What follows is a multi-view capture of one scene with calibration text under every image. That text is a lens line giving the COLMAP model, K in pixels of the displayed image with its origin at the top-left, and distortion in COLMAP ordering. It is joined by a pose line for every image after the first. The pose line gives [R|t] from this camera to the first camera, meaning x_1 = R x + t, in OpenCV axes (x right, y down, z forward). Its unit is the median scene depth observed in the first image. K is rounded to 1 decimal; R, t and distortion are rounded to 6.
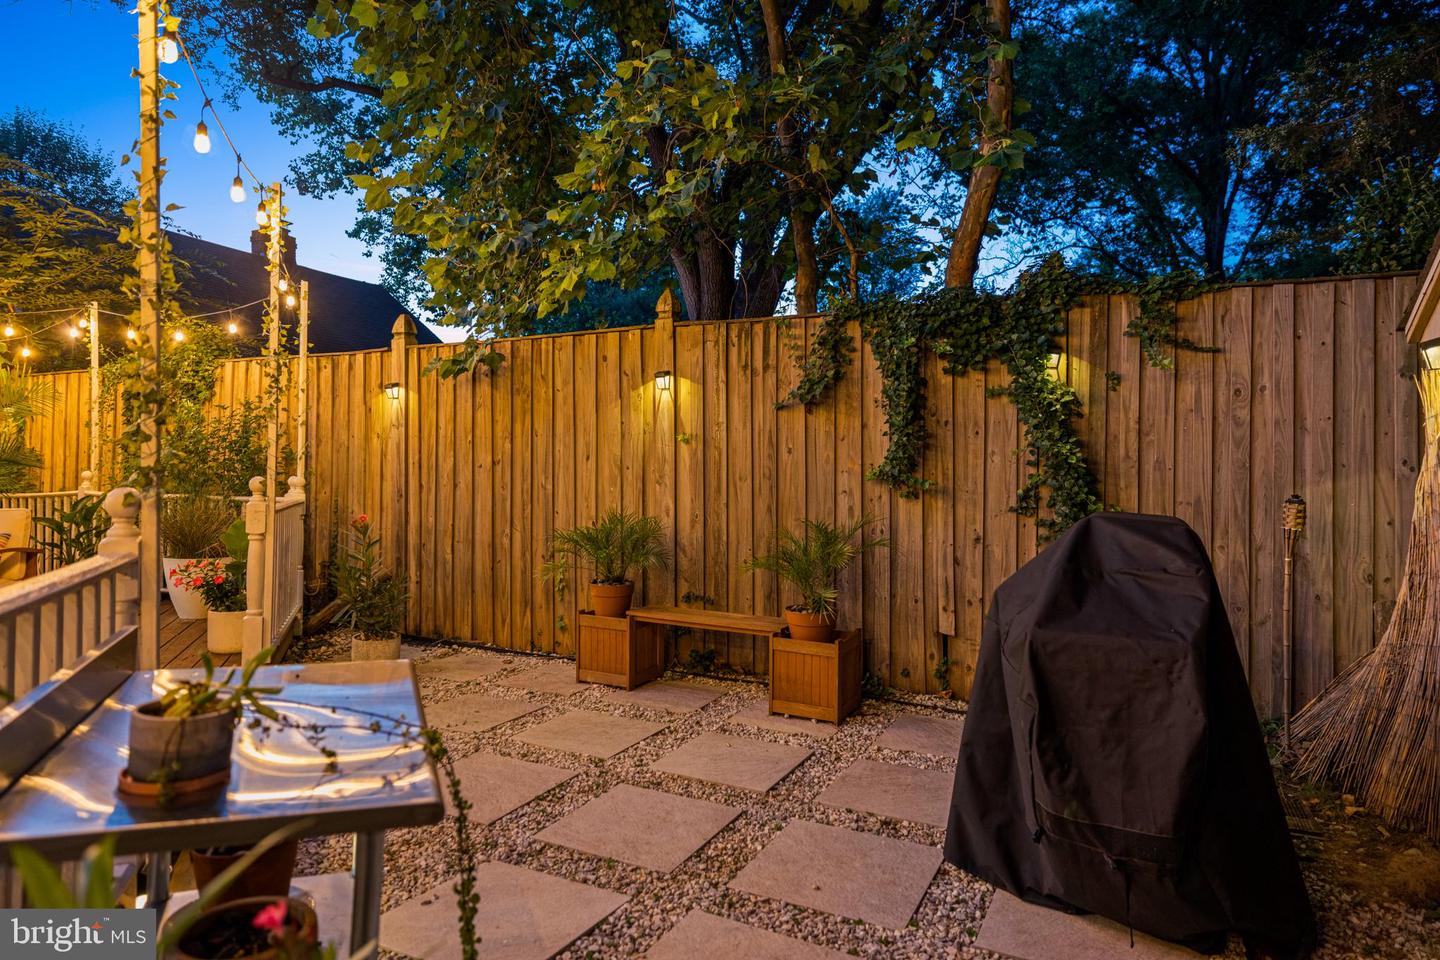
lens RADIAL K [[859.2, 0, 729.4], [0, 859.2, 443.0], [0, 0, 1]] dist [0.005653, -0.000488]
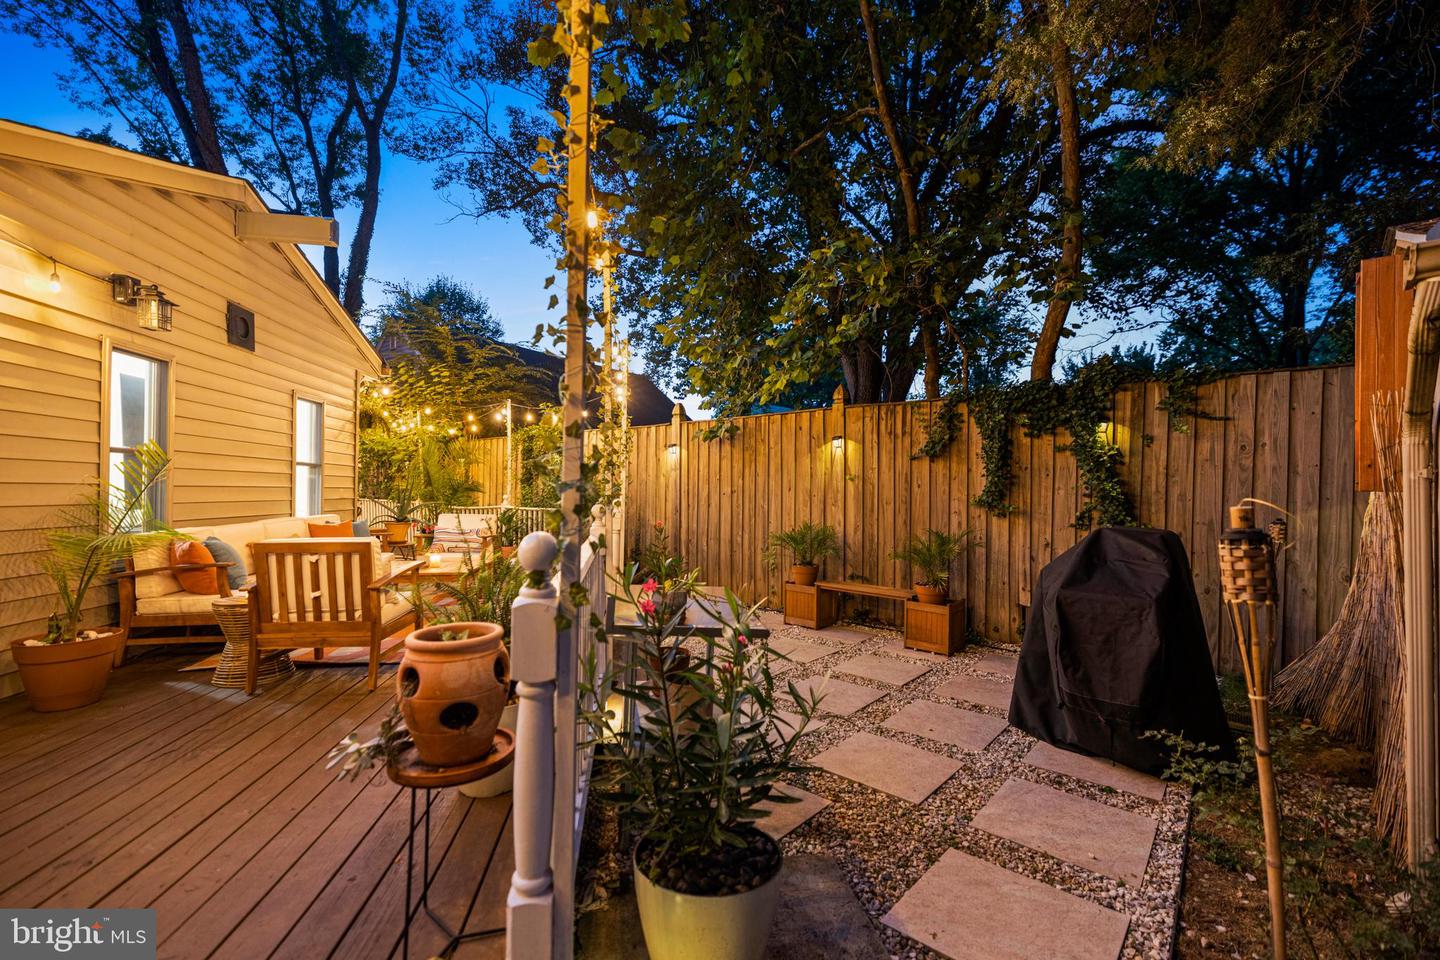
lens RADIAL K [[614.3, 0, 722.1], [0, 614.3, 488.4], [0, 0, 1]] dist [0.003613, -0.000046]
pose [[0.970182, 0.005825, -0.242306, -0.007039], [-0.001255, 0.999818, 0.019013, -0.007373], [0.242373, -0.018142, 0.970014, -0.179240]]
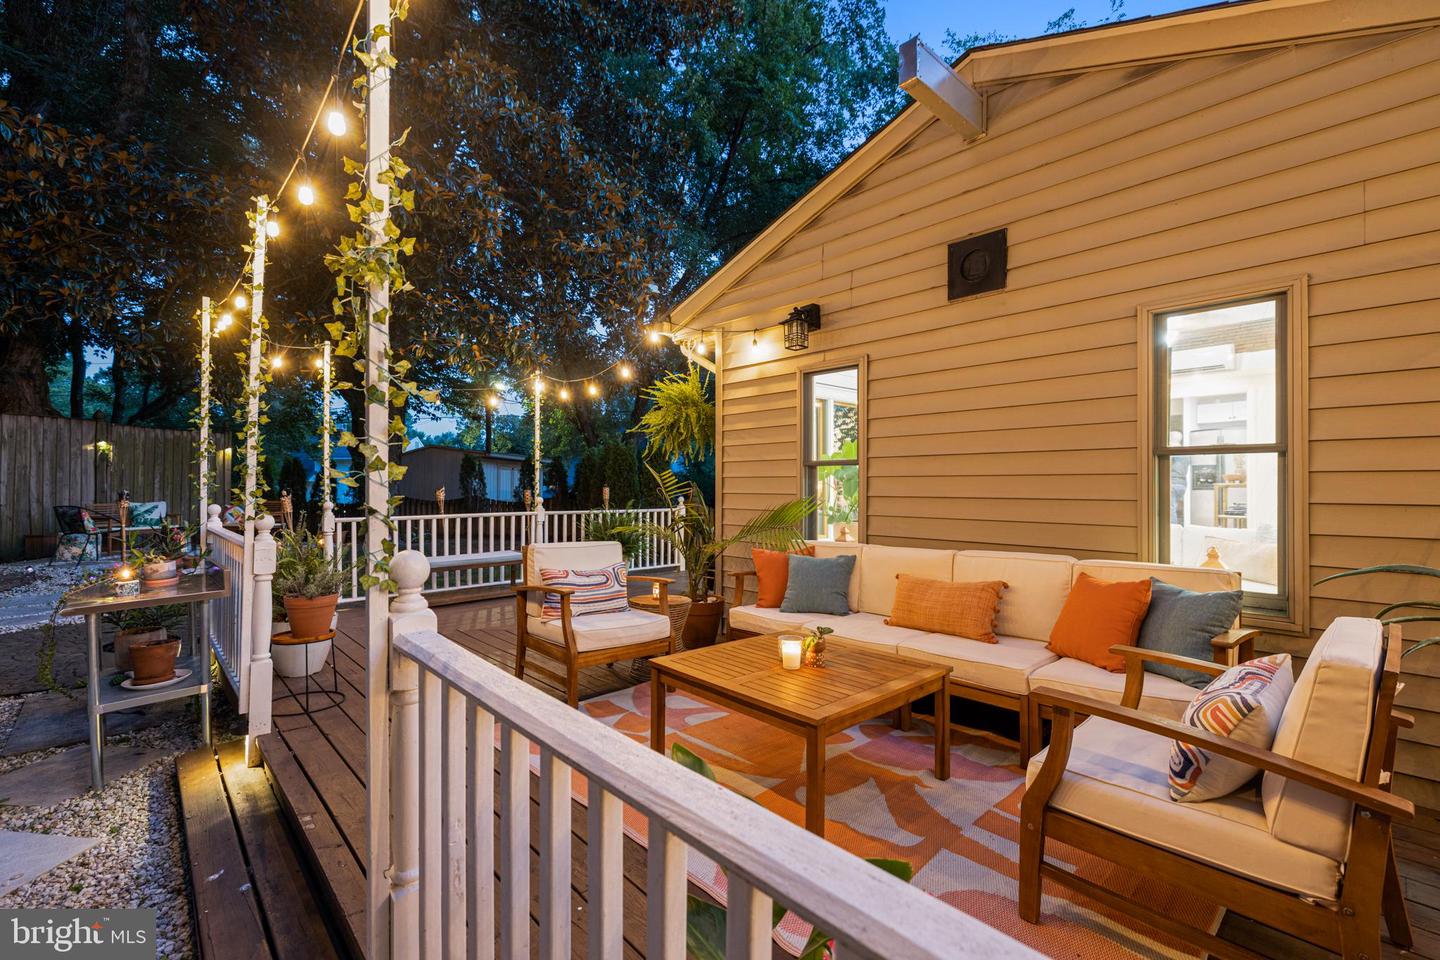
lens RADIAL K [[614.3, 0, 733.9], [0, 614.3, 483.1], [0, 0, 1]] dist [0.003613, -0.000046]
pose [[-0.924928, -0.004619, -0.380113, -0.490022], [0.006913, 0.999556, -0.028967, 0.011551], [0.380078, -0.029420, -0.924486, 1.108209]]
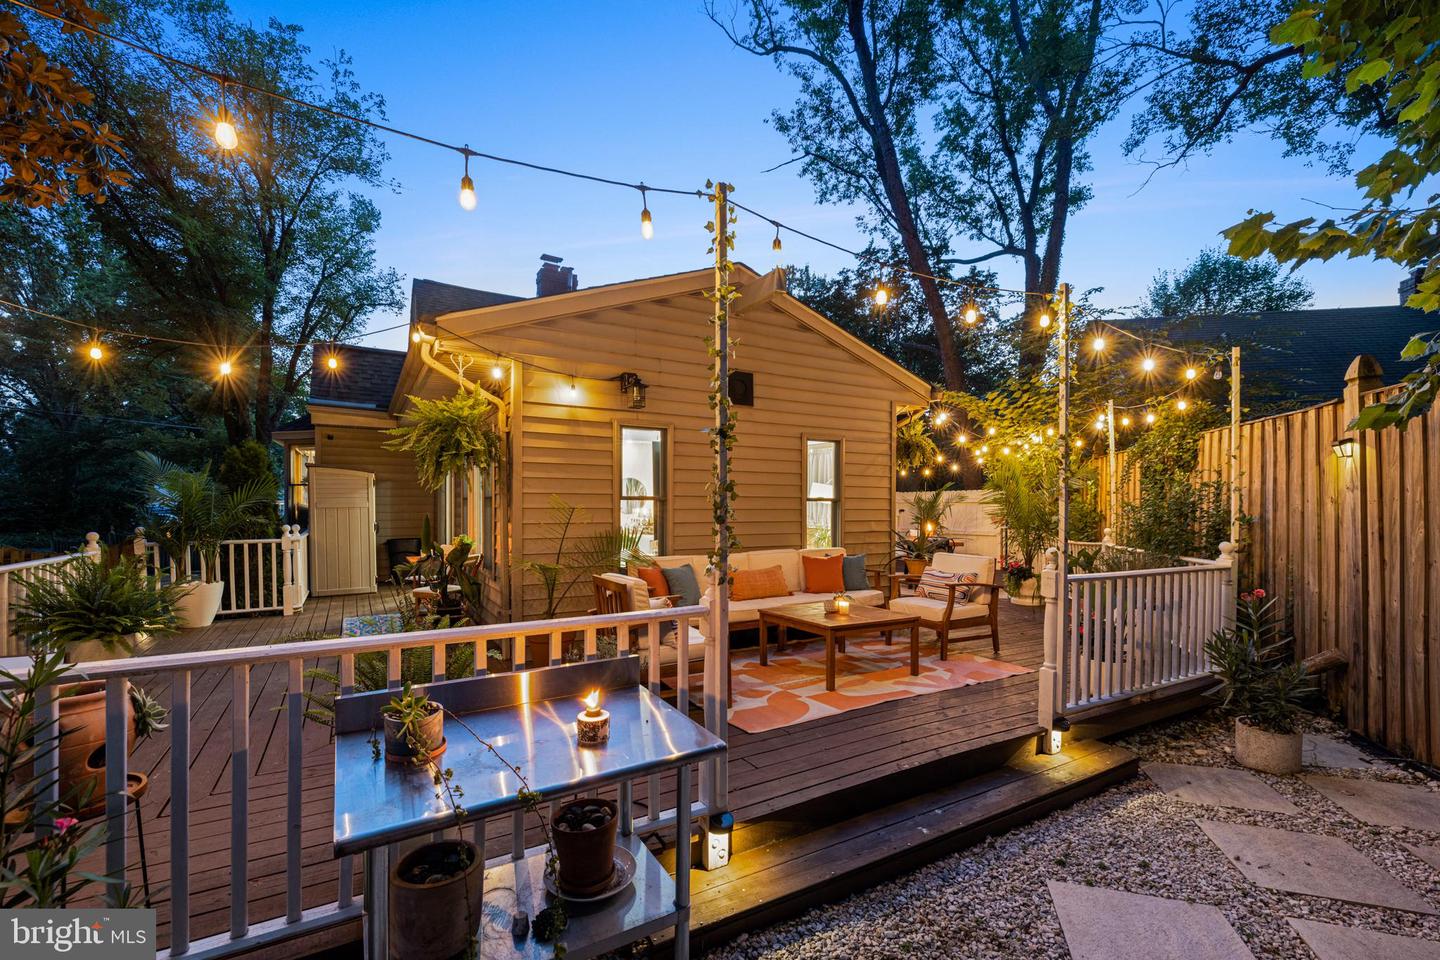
lens RADIAL K [[614.3, 0, 692.9], [0, 614.3, 517.5], [0, 0, 1]] dist [0.003613, -0.000046]
pose [[0.145947, 0.012982, -0.989207, 0.153801], [0.023512, 0.999586, 0.016587, -0.021273], [0.989013, -0.025679, 0.145581, 0.330013]]
